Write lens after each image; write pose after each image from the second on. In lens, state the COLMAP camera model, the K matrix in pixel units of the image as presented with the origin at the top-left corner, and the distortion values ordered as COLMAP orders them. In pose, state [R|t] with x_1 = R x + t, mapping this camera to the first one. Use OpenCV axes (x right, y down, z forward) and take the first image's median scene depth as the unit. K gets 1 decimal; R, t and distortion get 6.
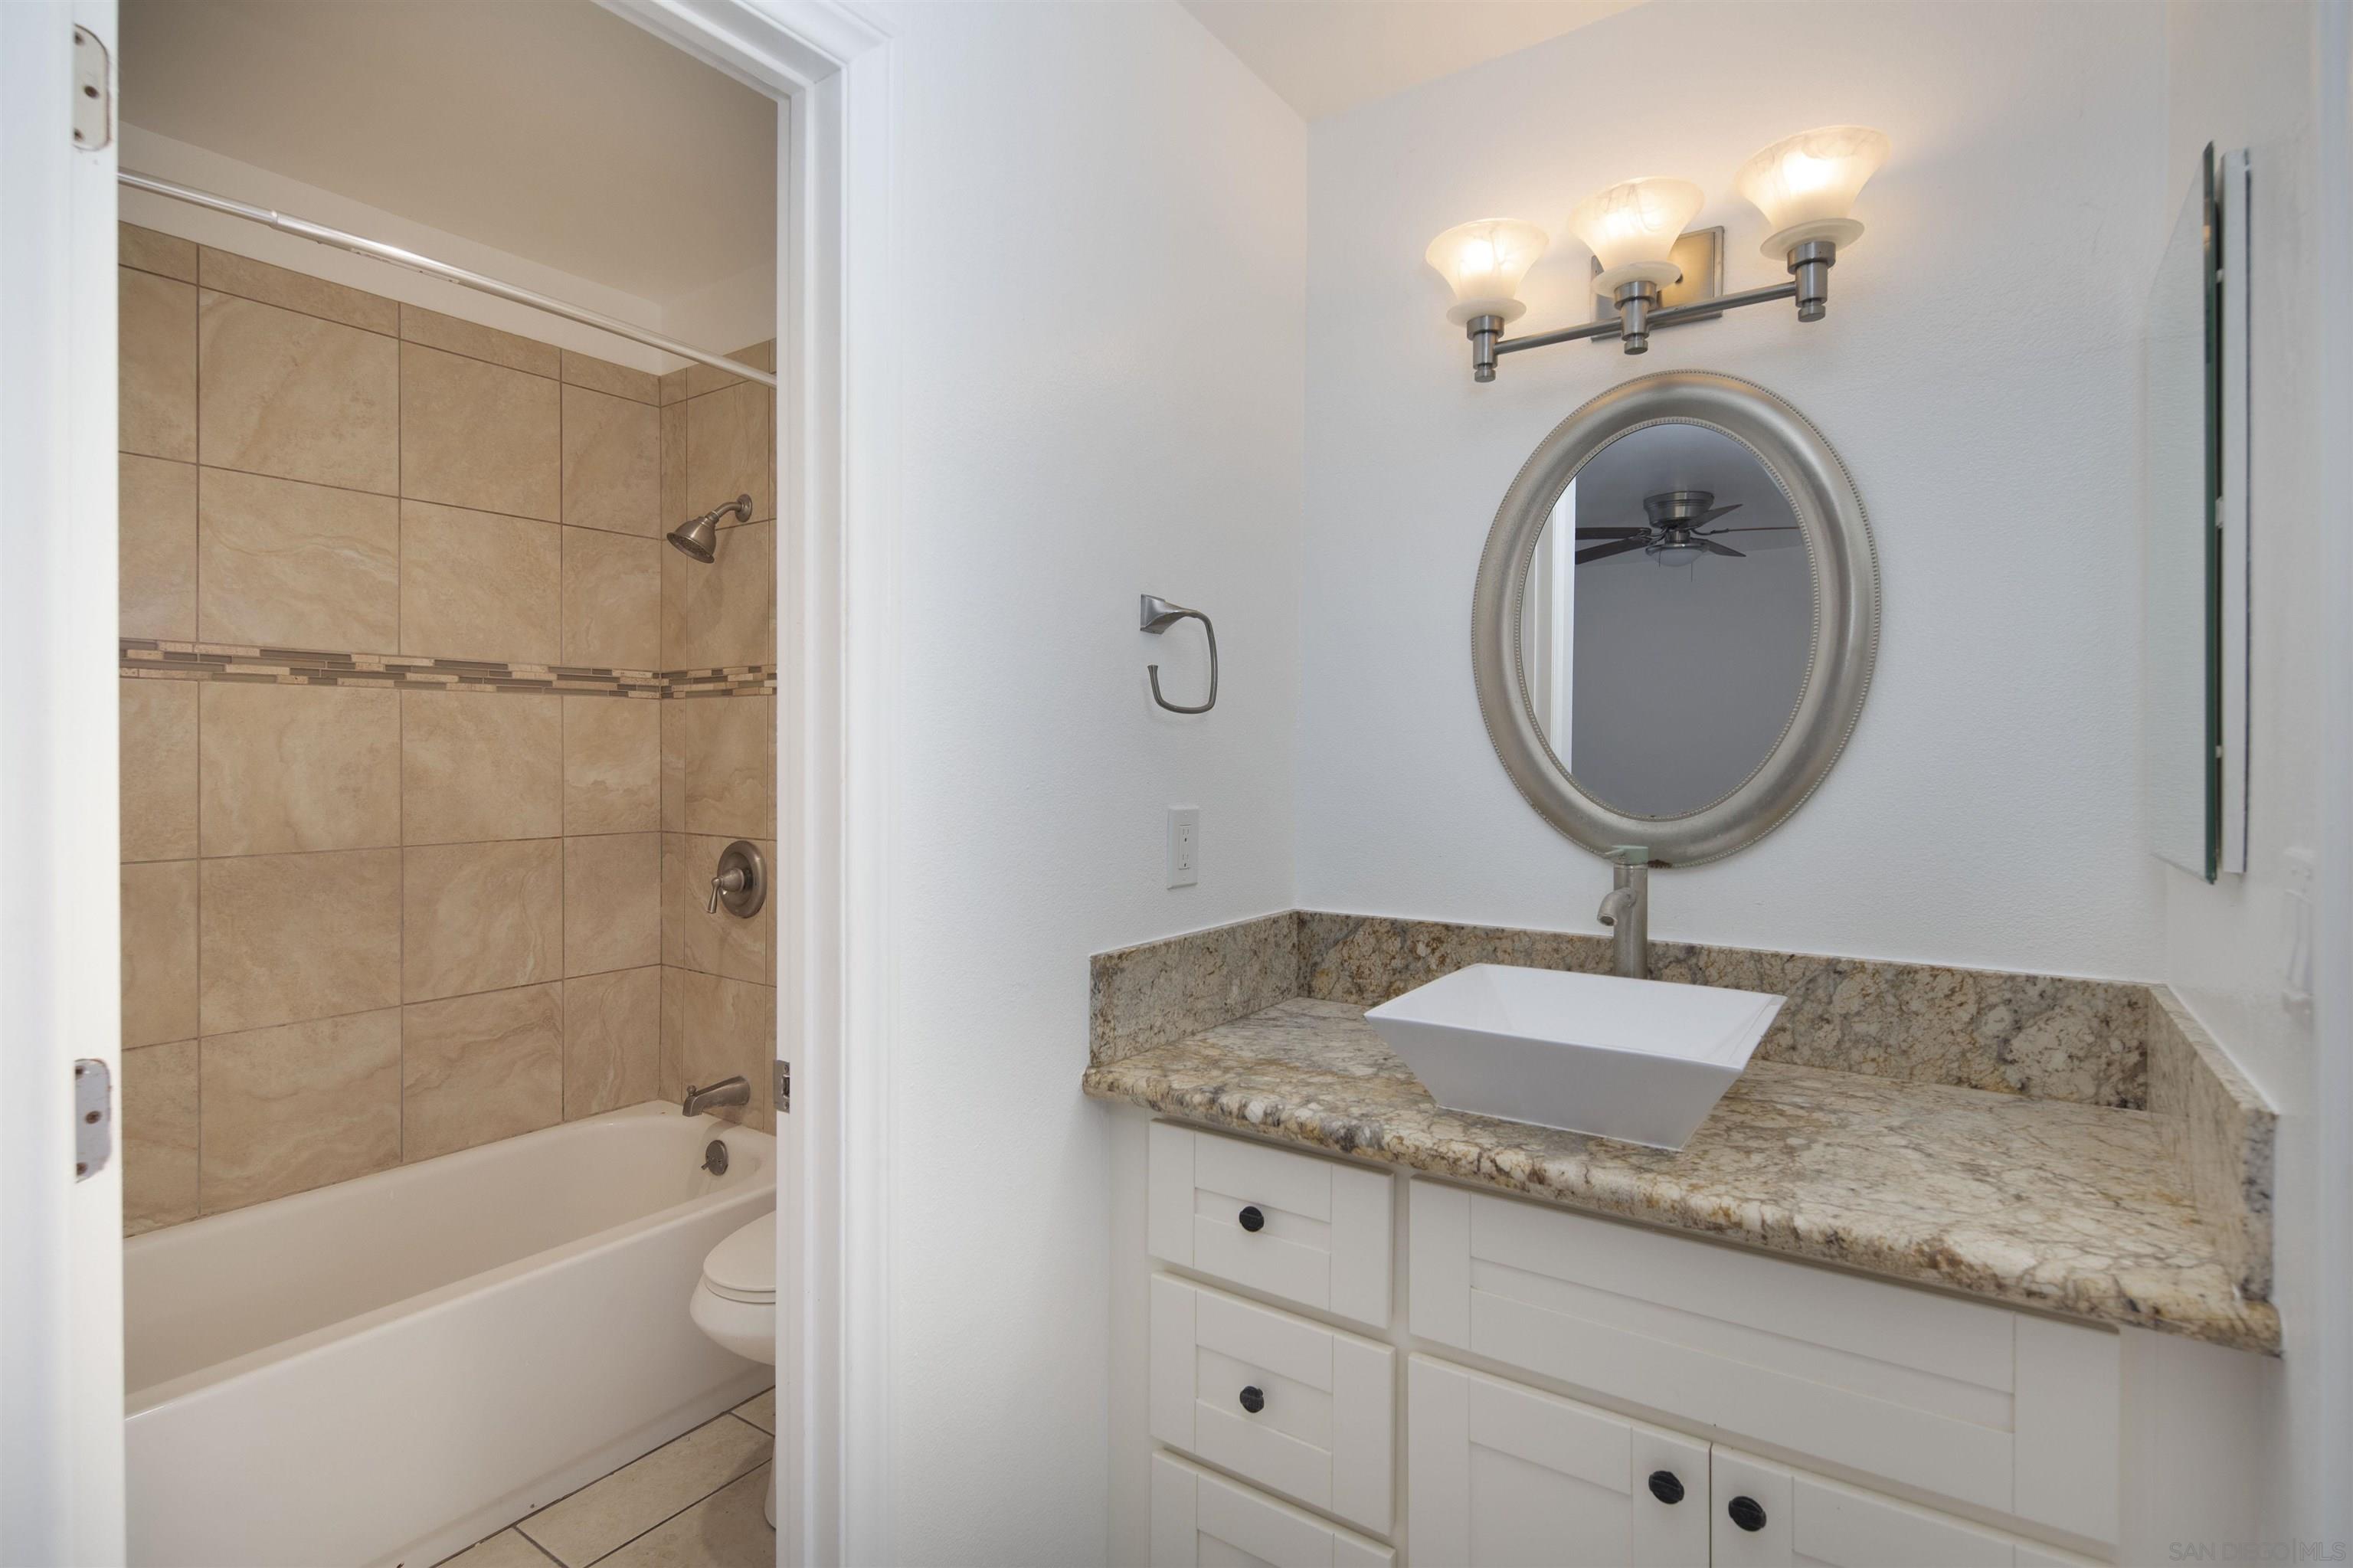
lens RADIAL K [[1138.7, 0, 1183.7], [0, 1138.7, 752.1], [0, 0, 1]] dist [0.001941, -0.002637]
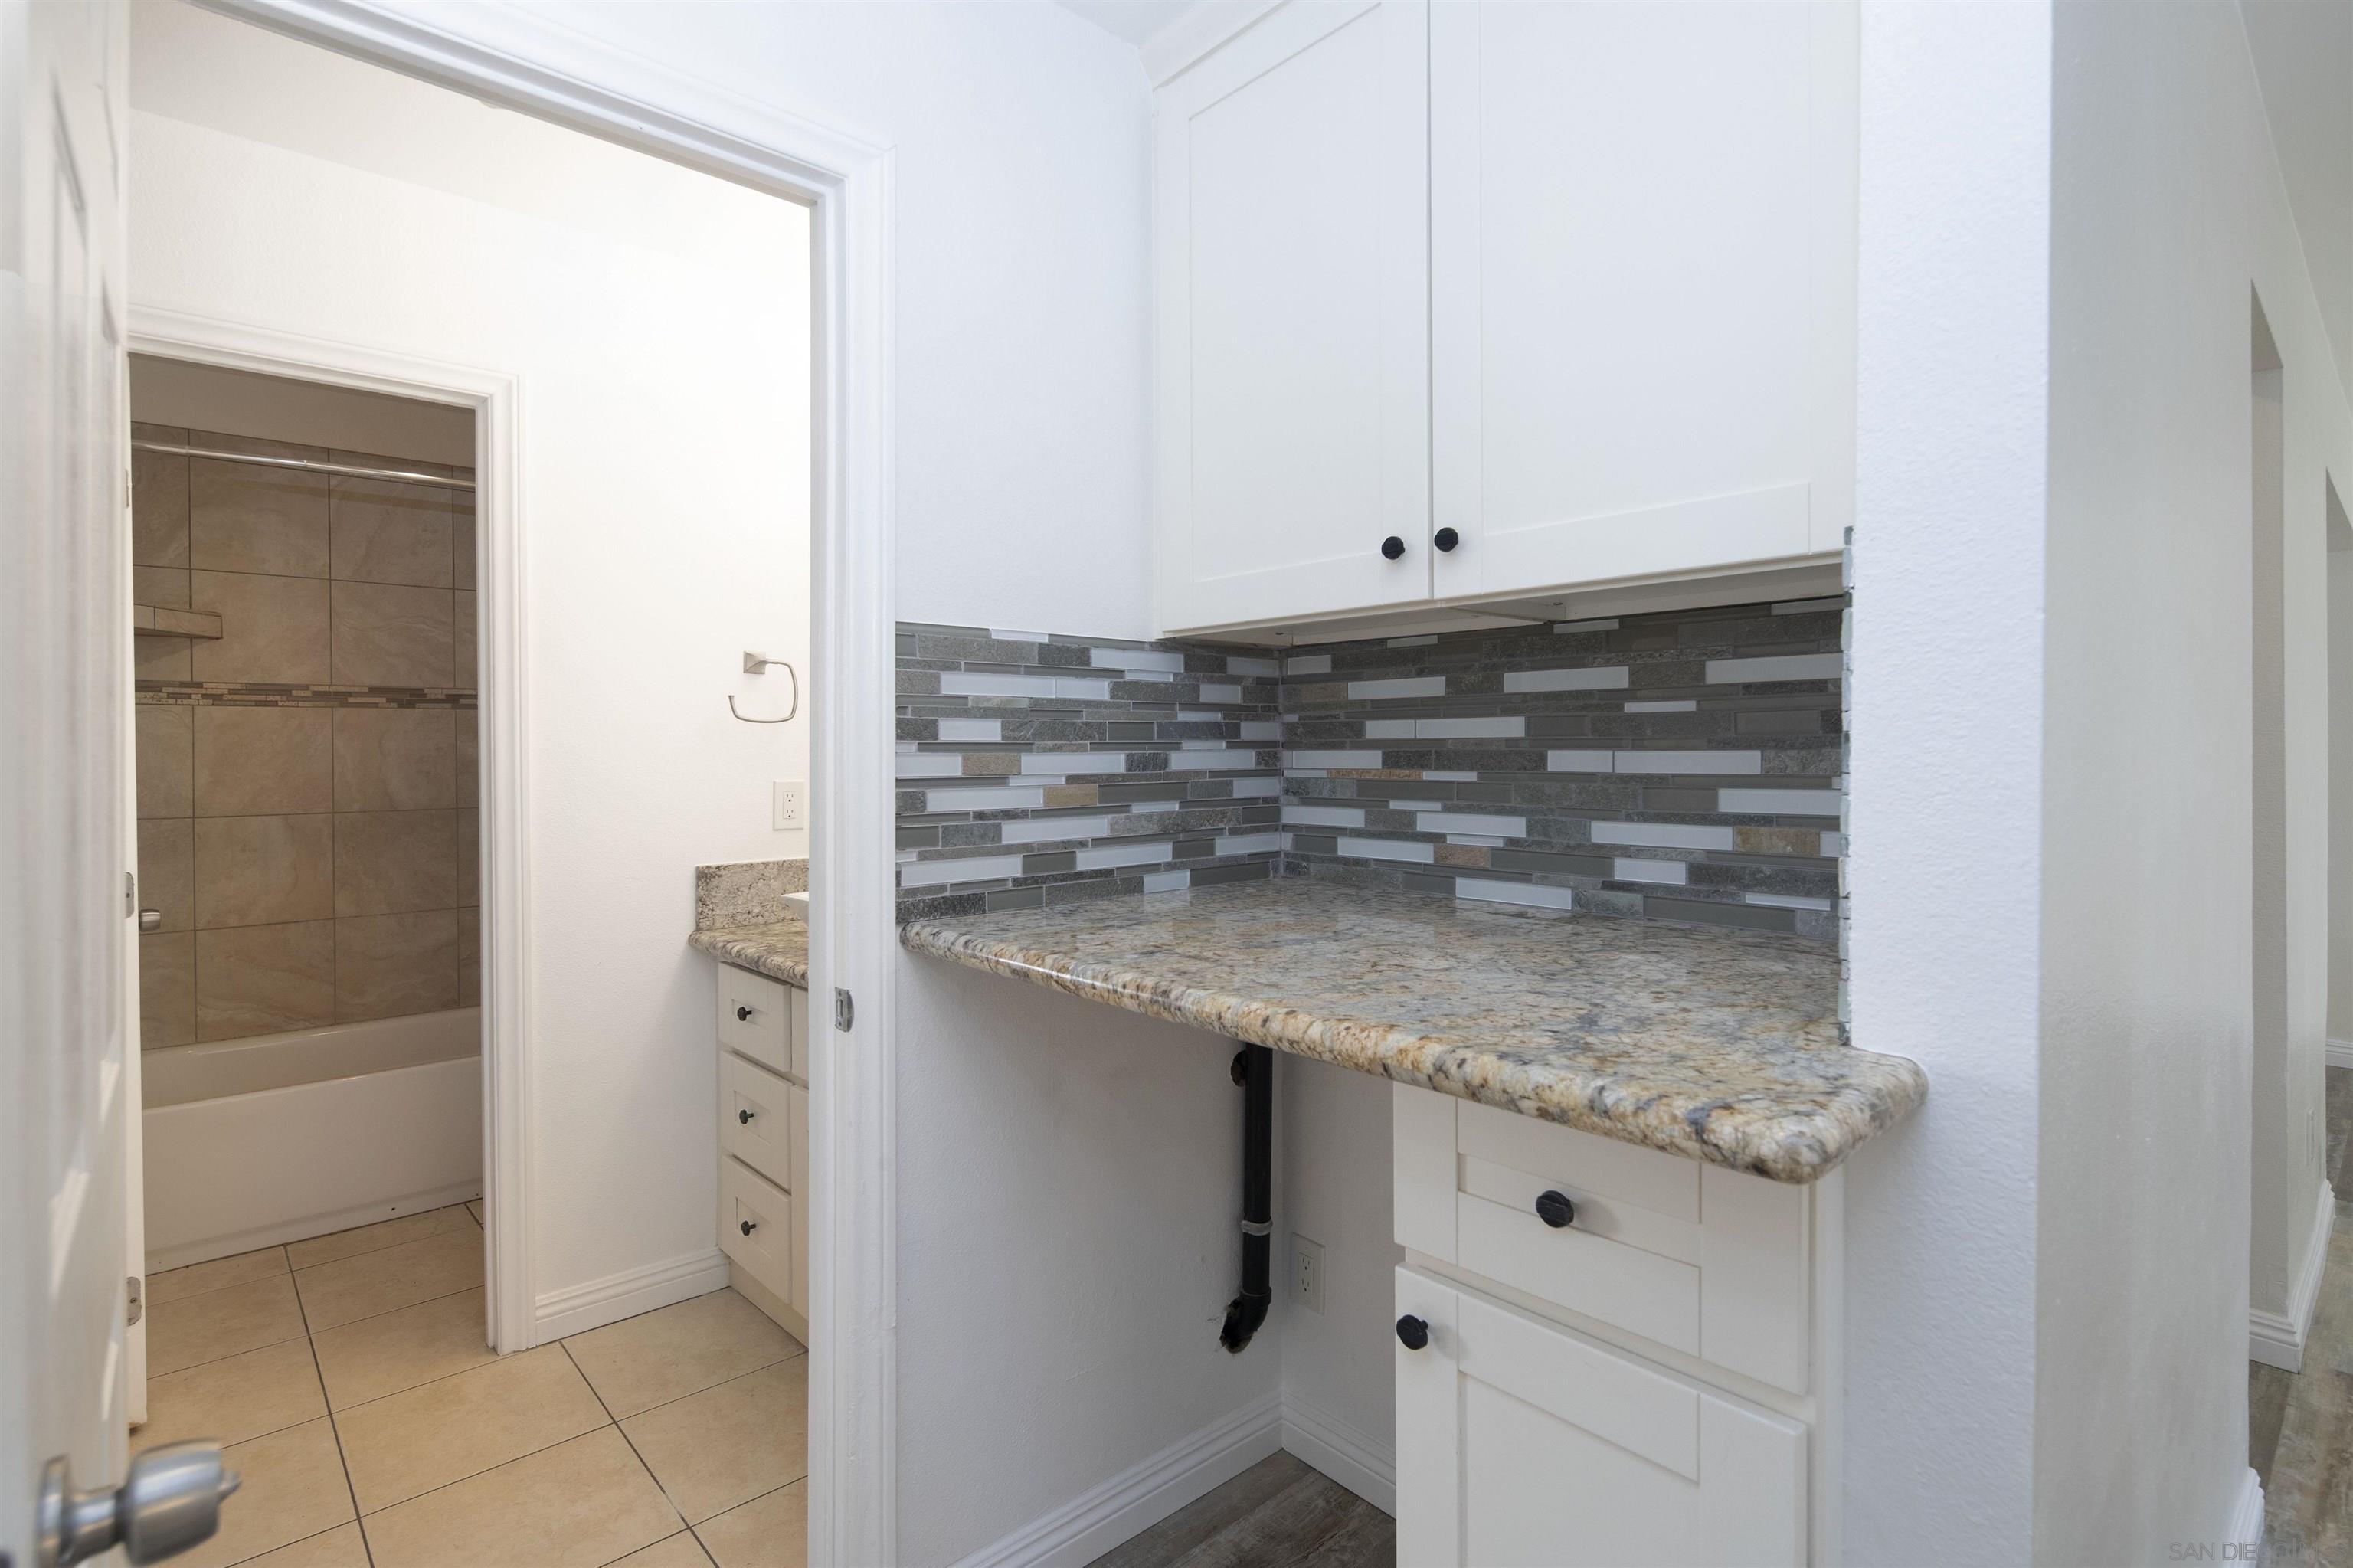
lens RADIAL K [[1138.7, 0, 1183.7], [0, 1138.7, 752.1], [0, 0, 1]] dist [0.001941, -0.002637]
pose [[0.975112, -0.005541, -0.221644, 0.739611], [0.007231, 0.999951, 0.006813, 0.000920], [0.221596, -0.008247, 0.975104, -0.367848]]
